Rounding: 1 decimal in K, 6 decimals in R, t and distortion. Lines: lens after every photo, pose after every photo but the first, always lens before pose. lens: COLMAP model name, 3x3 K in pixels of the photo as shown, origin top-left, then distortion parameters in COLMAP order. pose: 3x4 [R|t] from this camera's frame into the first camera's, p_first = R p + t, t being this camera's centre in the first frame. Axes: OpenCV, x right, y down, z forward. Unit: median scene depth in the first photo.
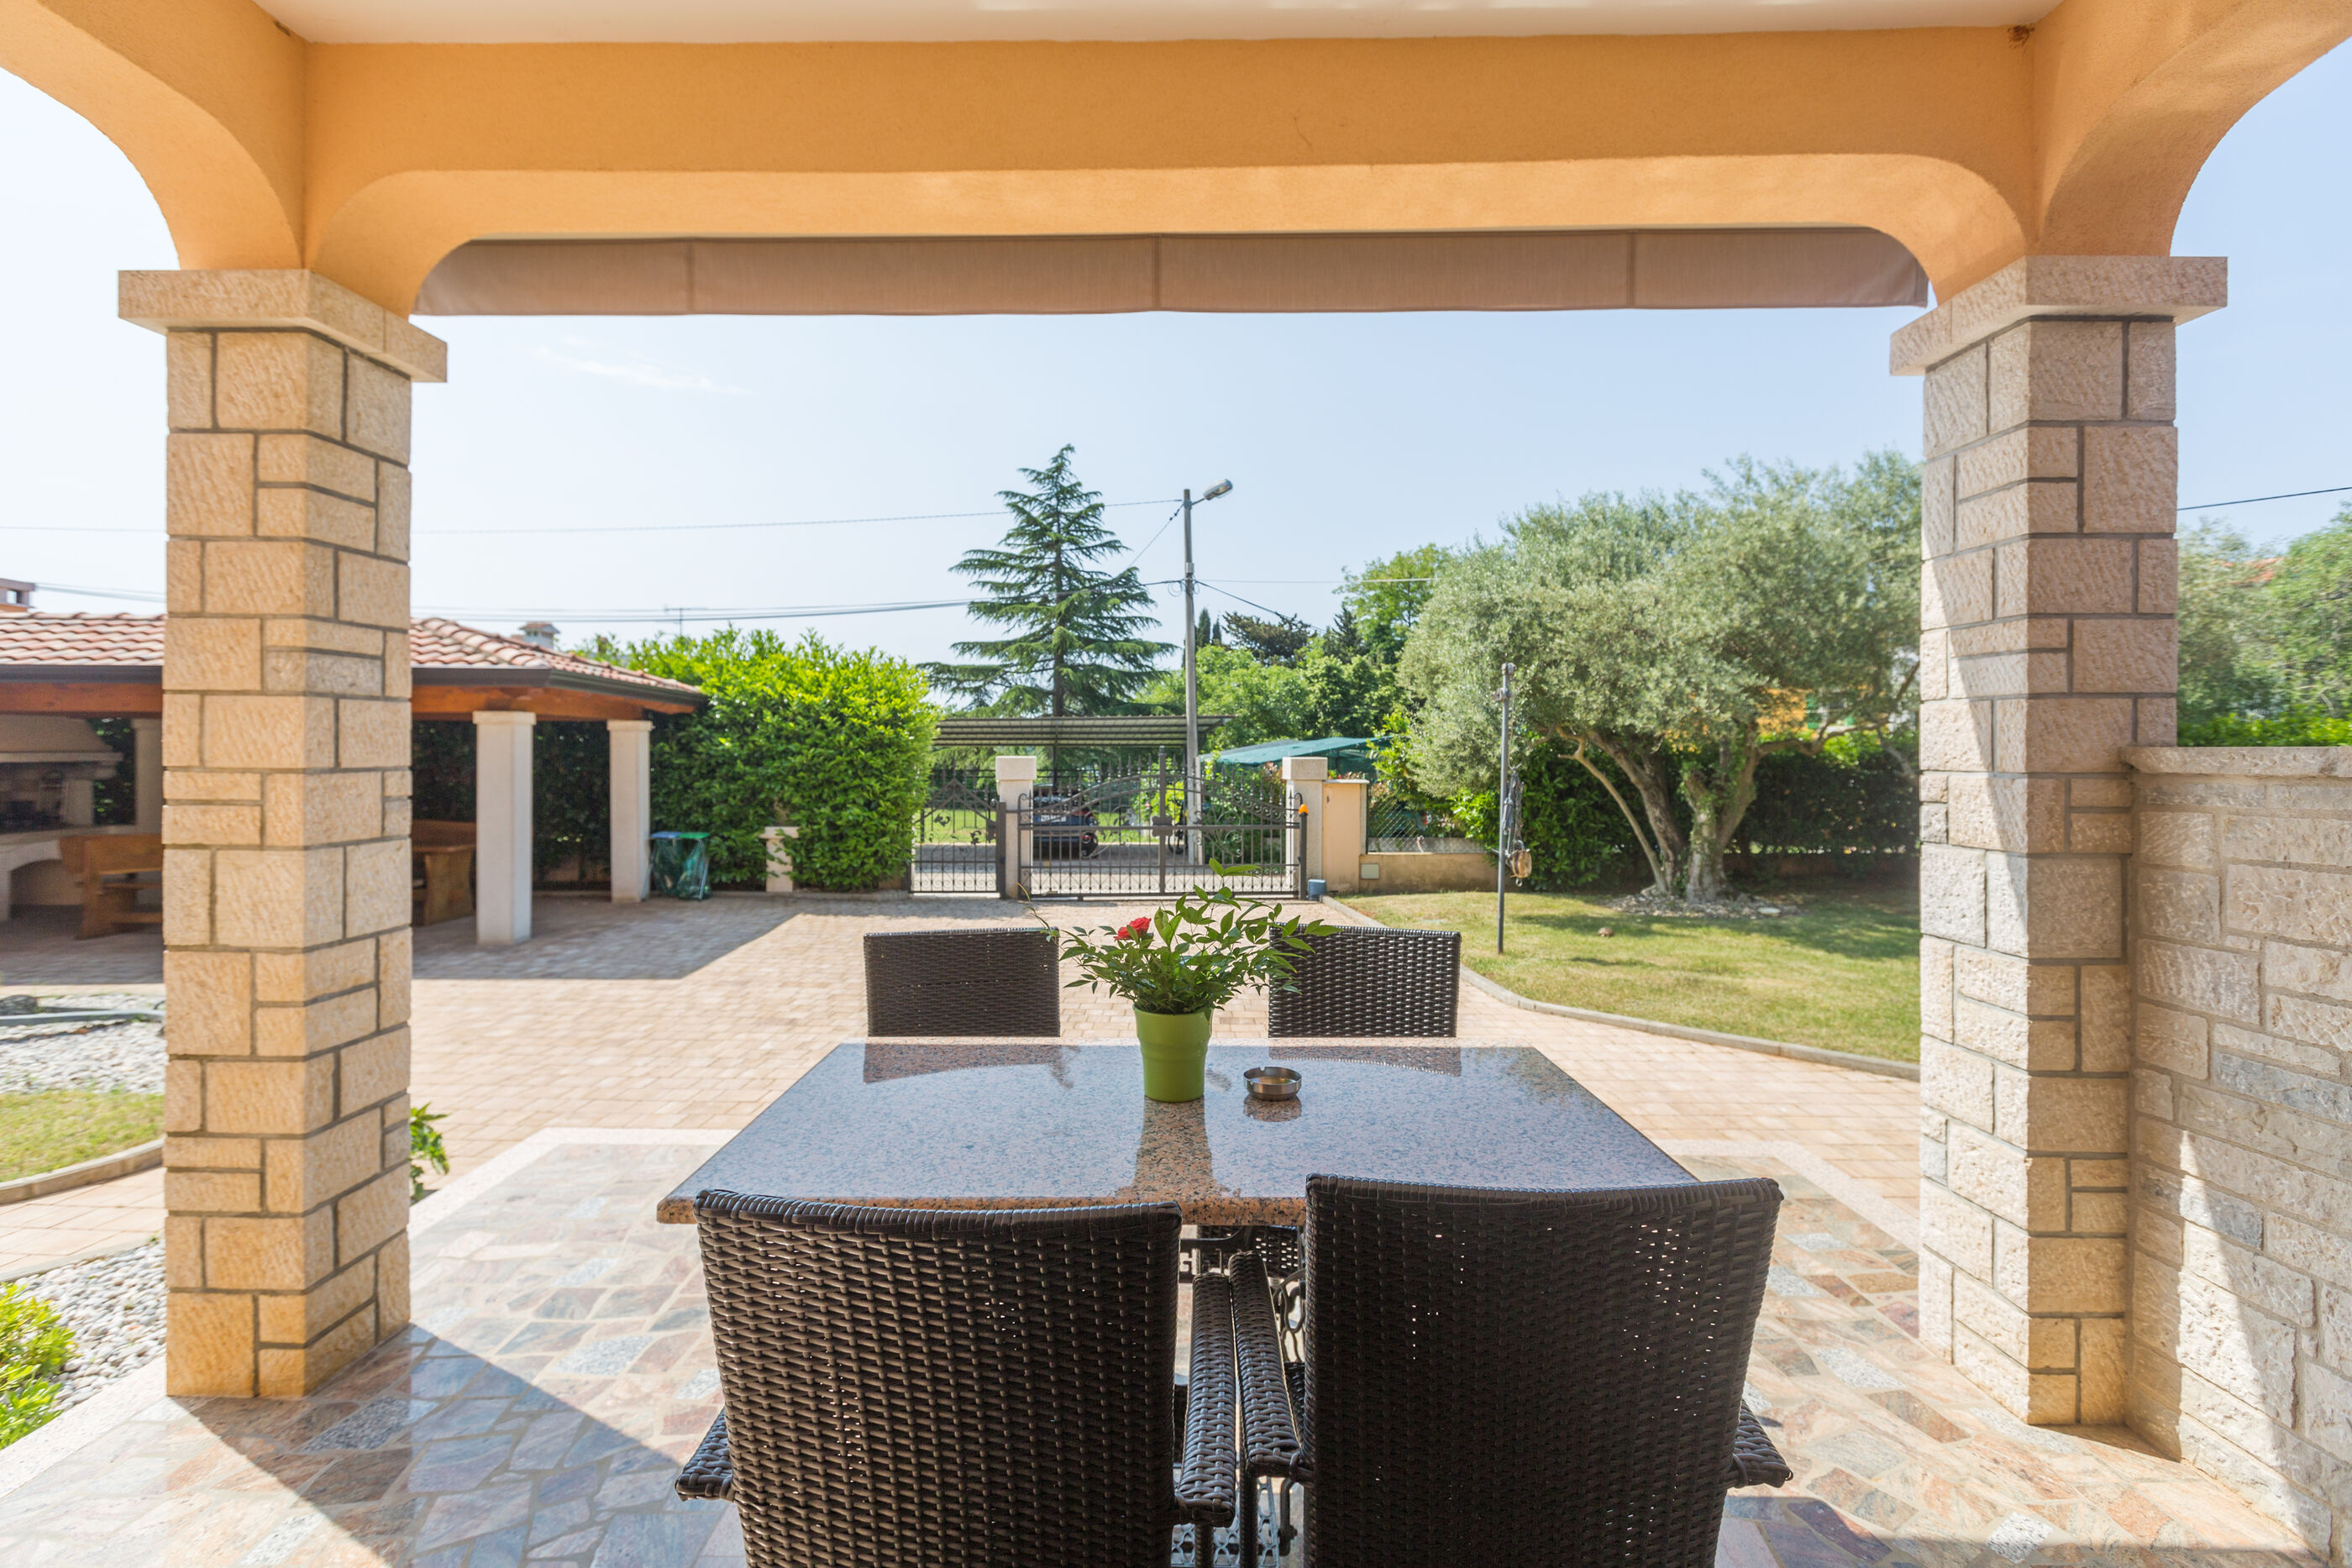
lens RADIAL K [[1054.1, 0, 1155.5], [0, 1054.1, 747.3], [0, 0, 1]] dist [0.000181, 0.000025]
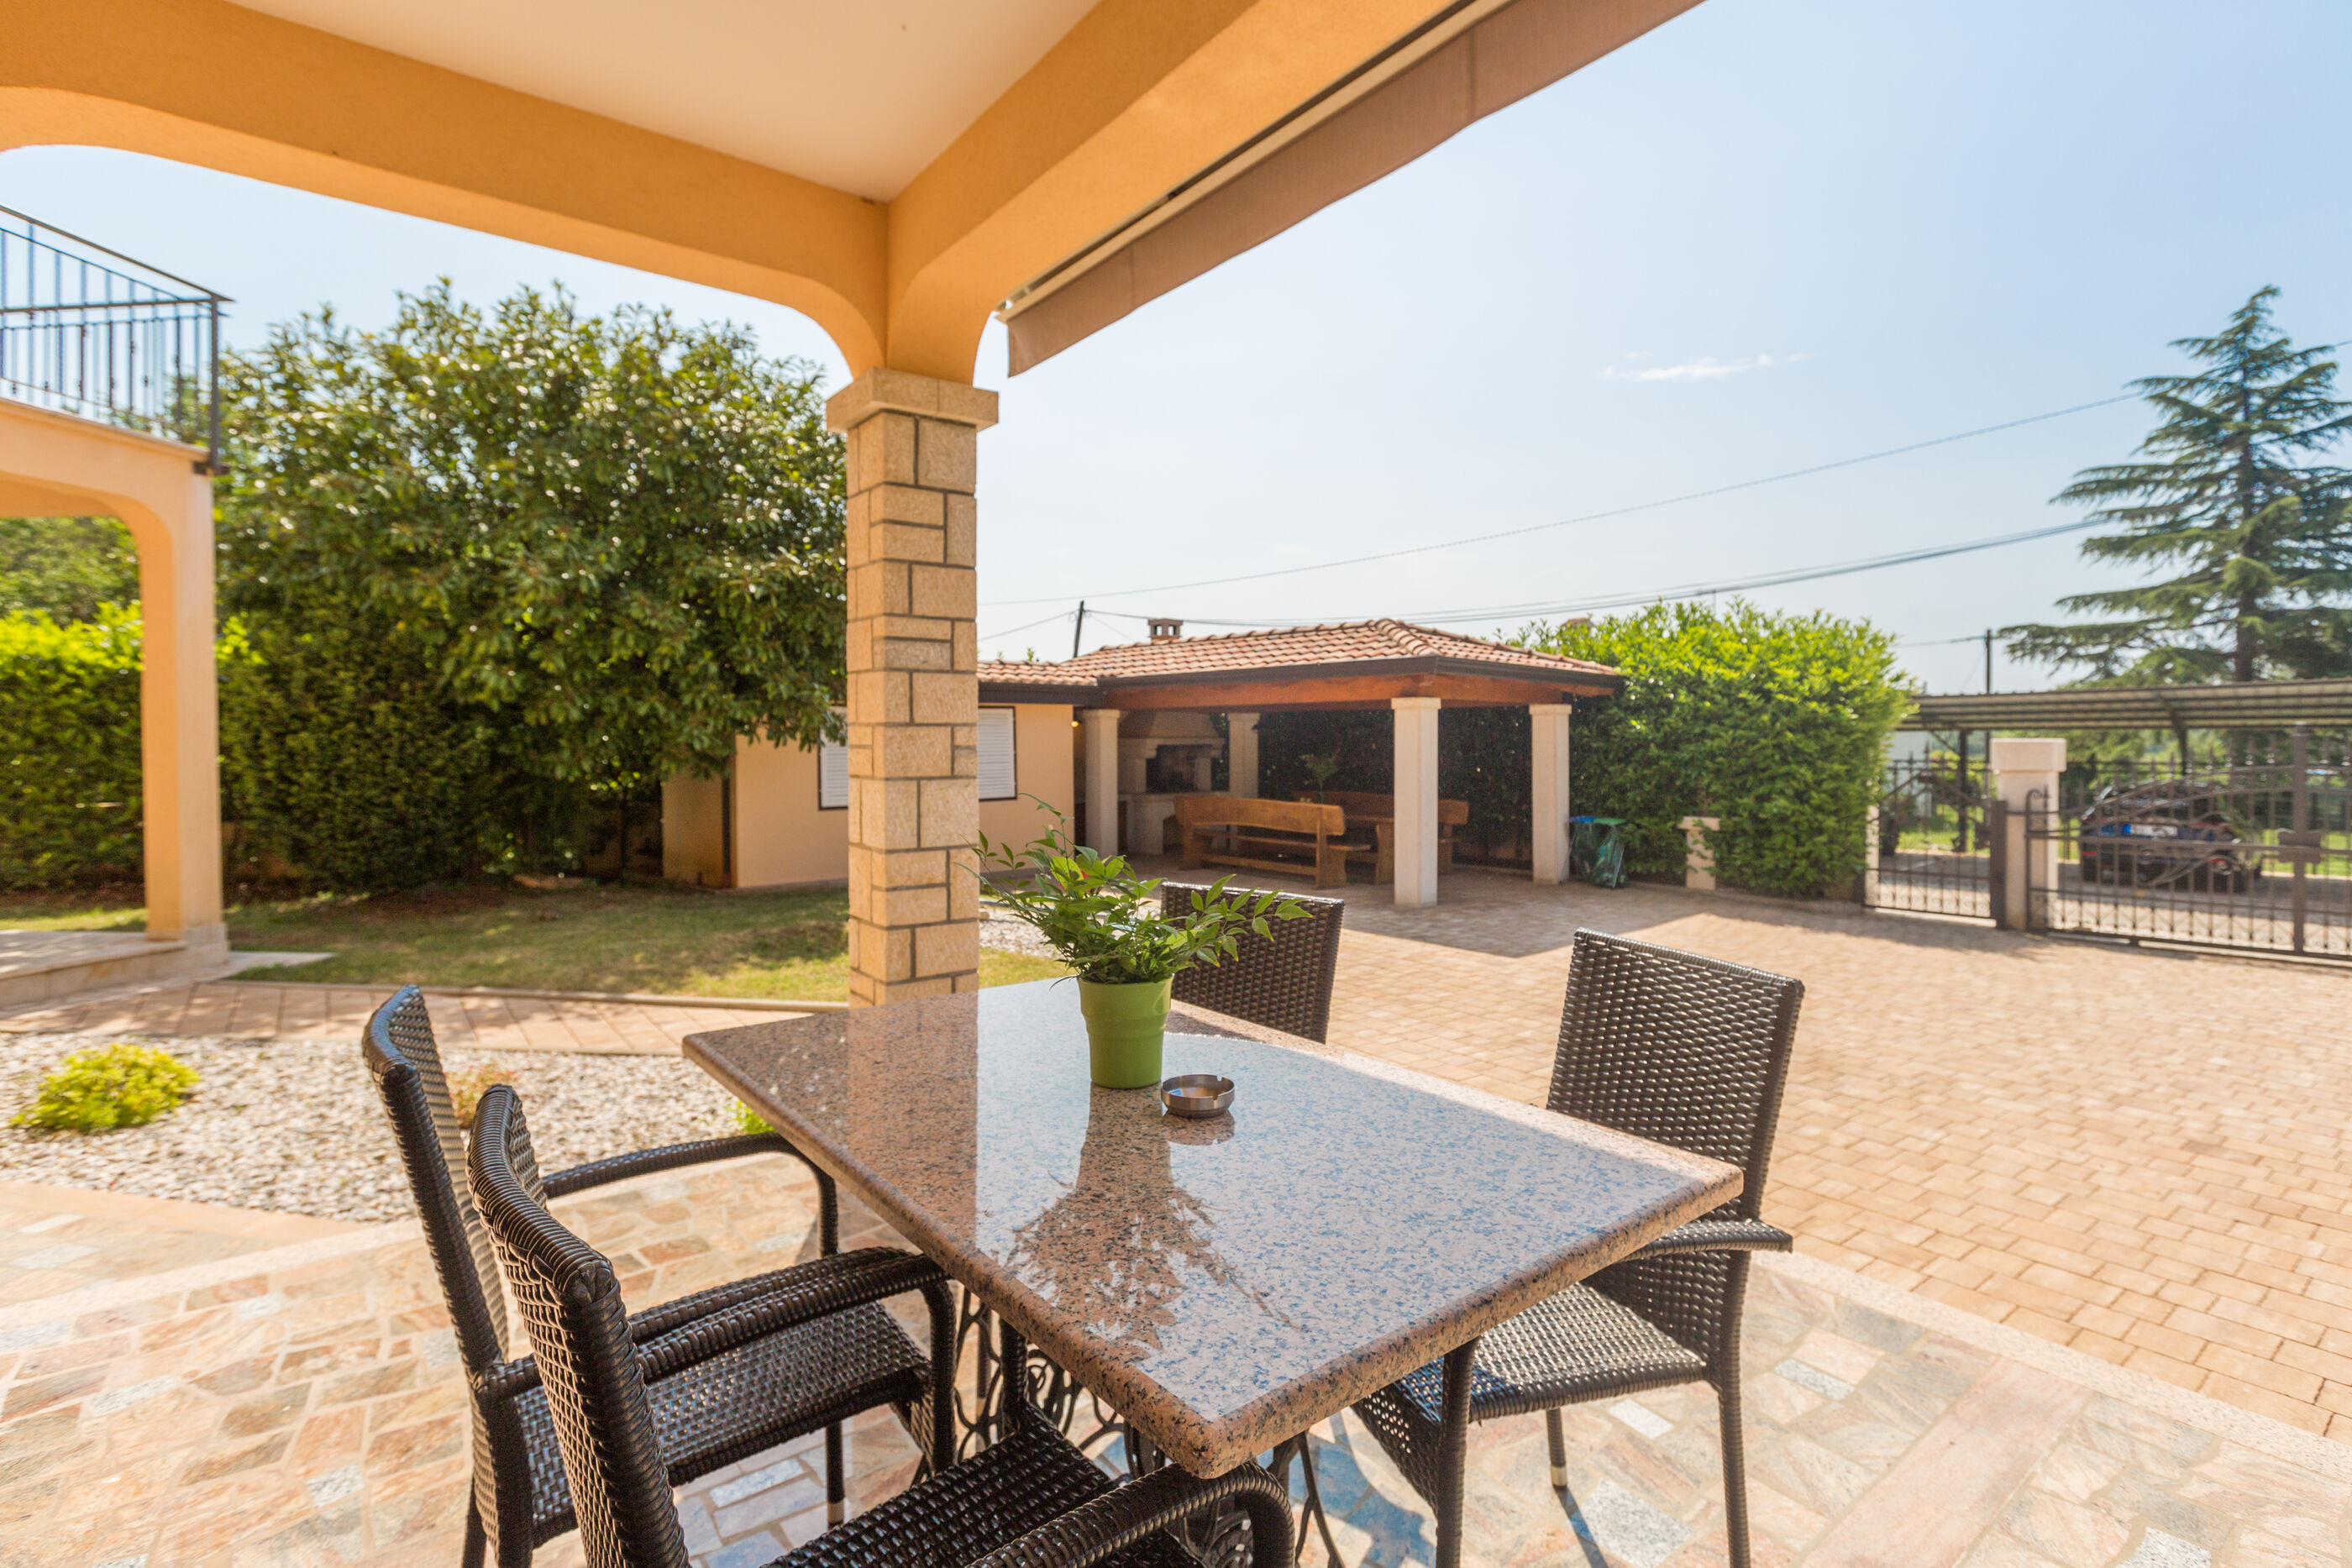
lens RADIAL K [[1101.9, 0, 1209.7], [0, 1101.9, 746.5], [0, 0, 1]] dist [0.000265, 0.001554]
pose [[0.637366, 0.001112, -0.770561, 0.110113], [0.004162, 0.999979, 0.004886, 0.008563], [0.770550, -0.006322, 0.637348, 0.072690]]
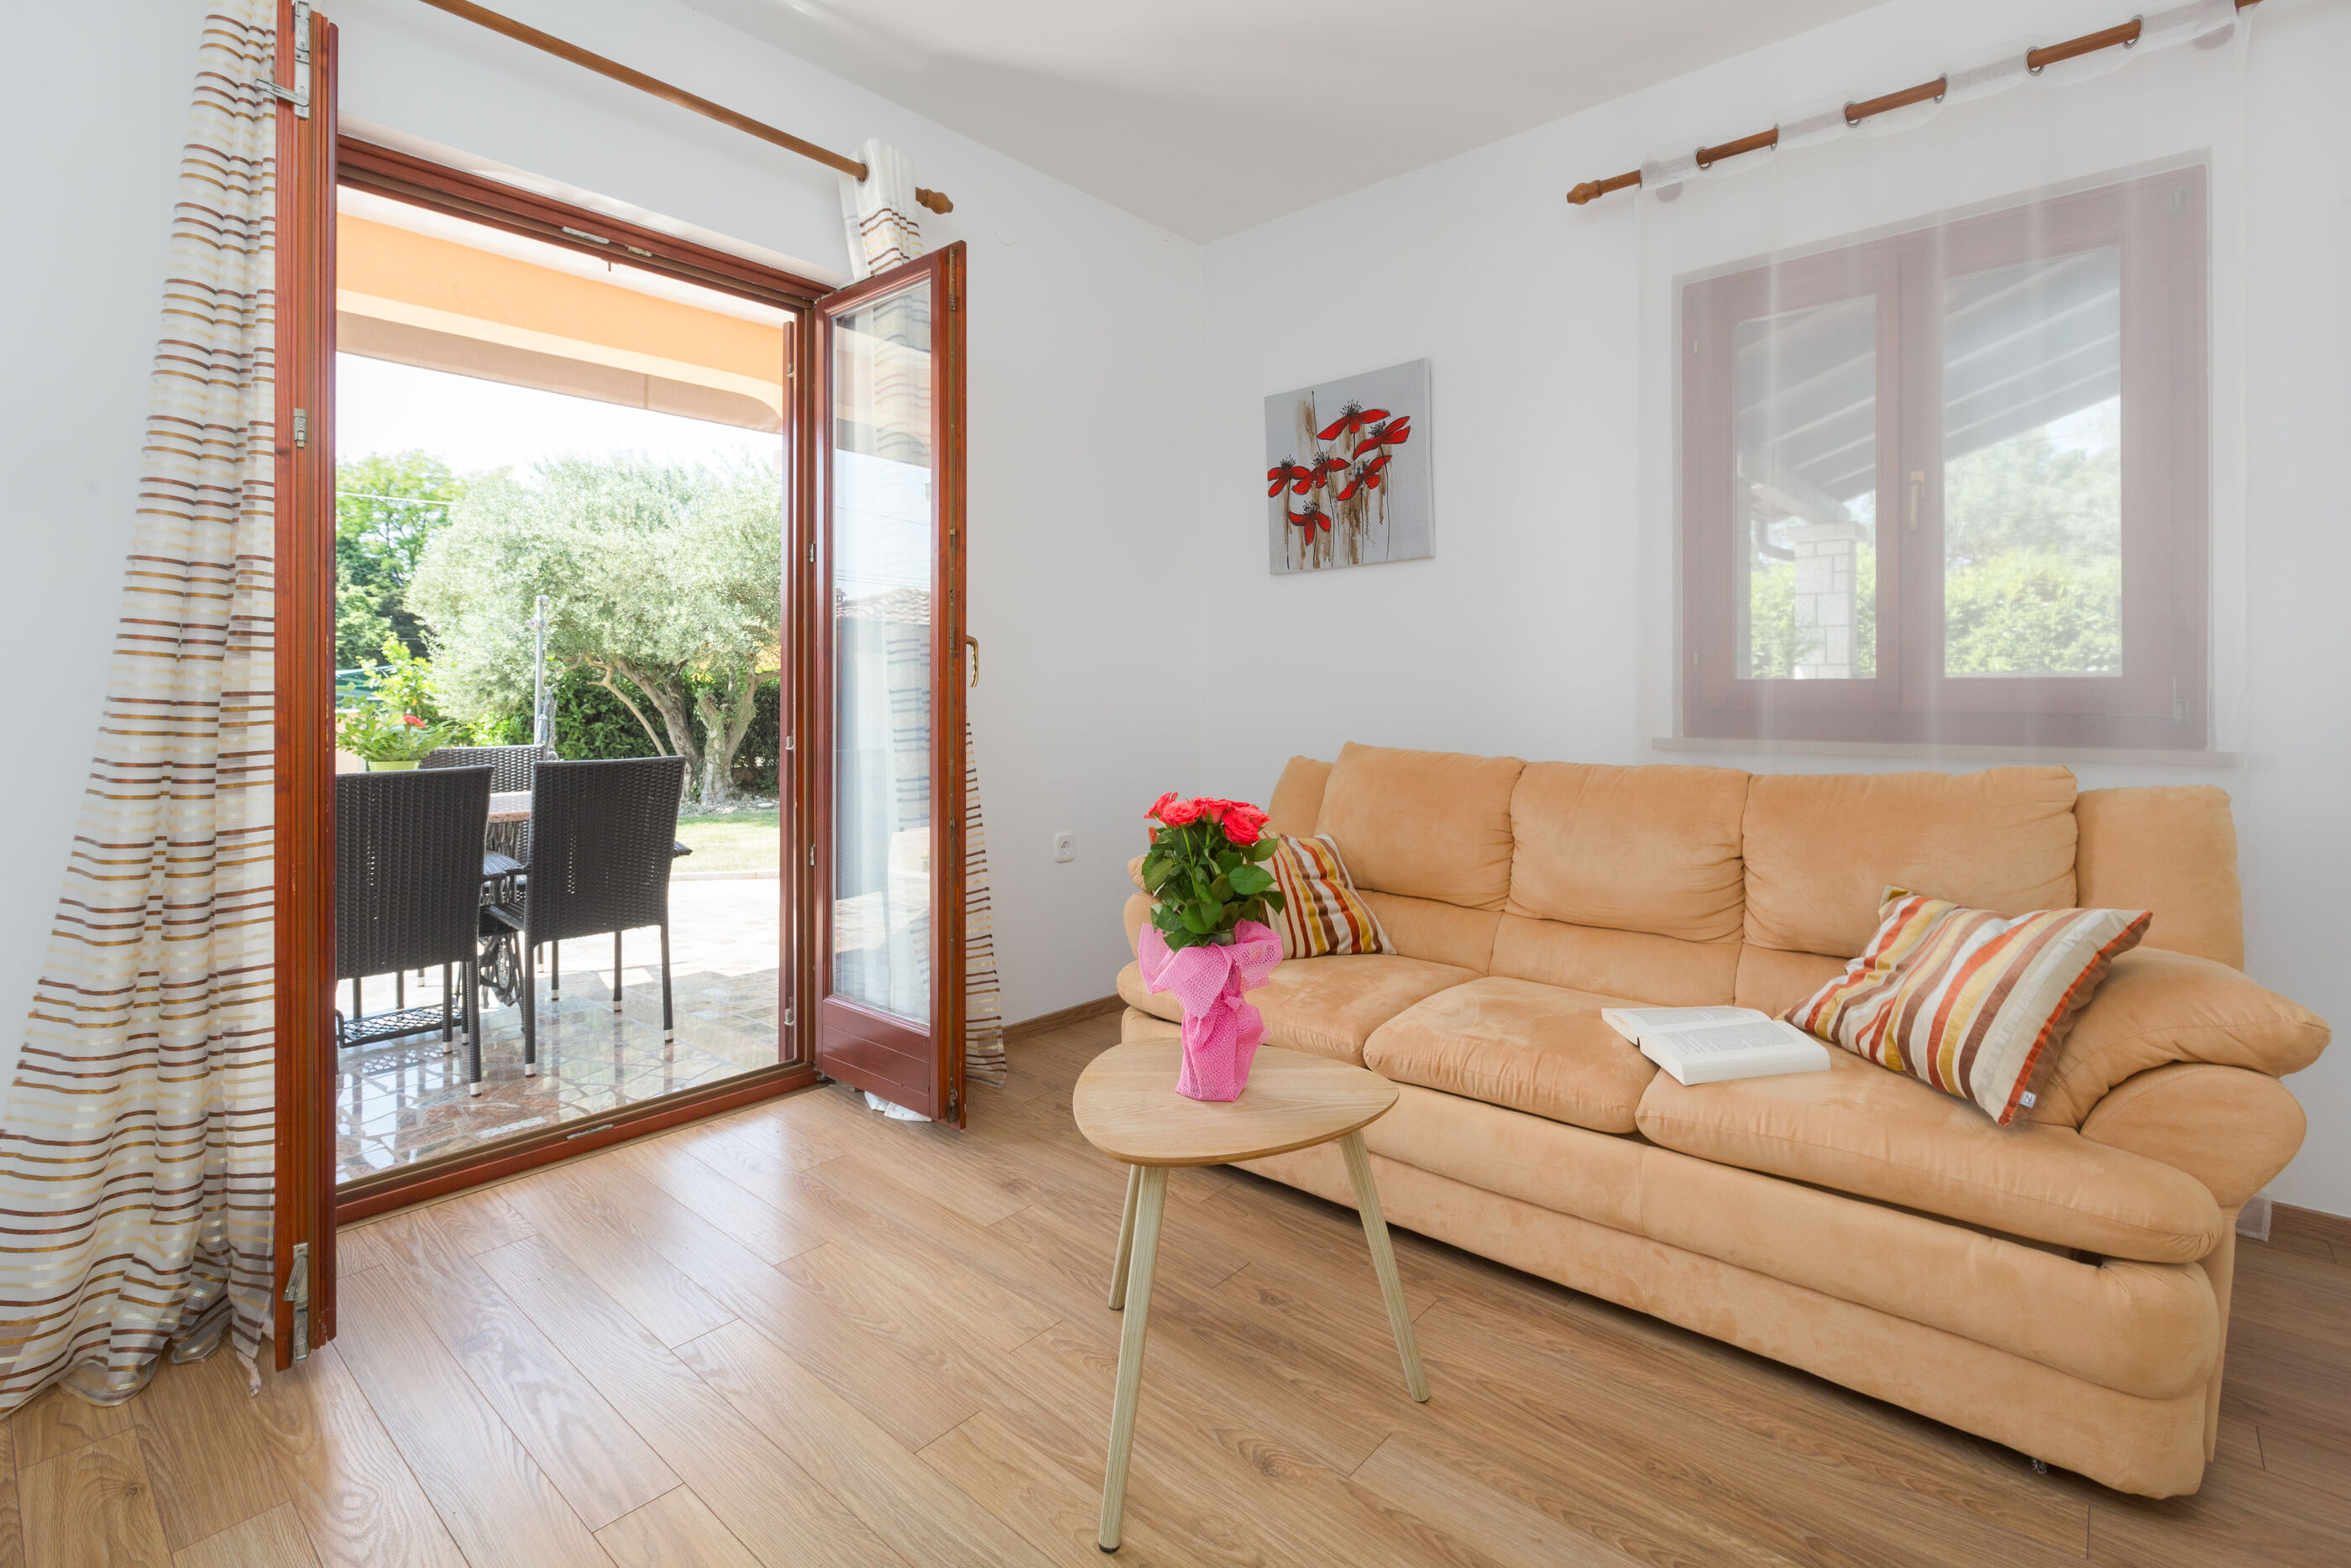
lens RADIAL K [[1101.4, 0, 1202.9], [0, 1101.4, 692.0], [0, 0, 1]] dist [0.000265, 0.001554]
pose [[0.636159, -0.000312, 0.771558, -0.093084], [0.000908, 1.000000, -0.000344, 0.018366], [-0.771557, 0.000919, 0.636159, -0.220501]]
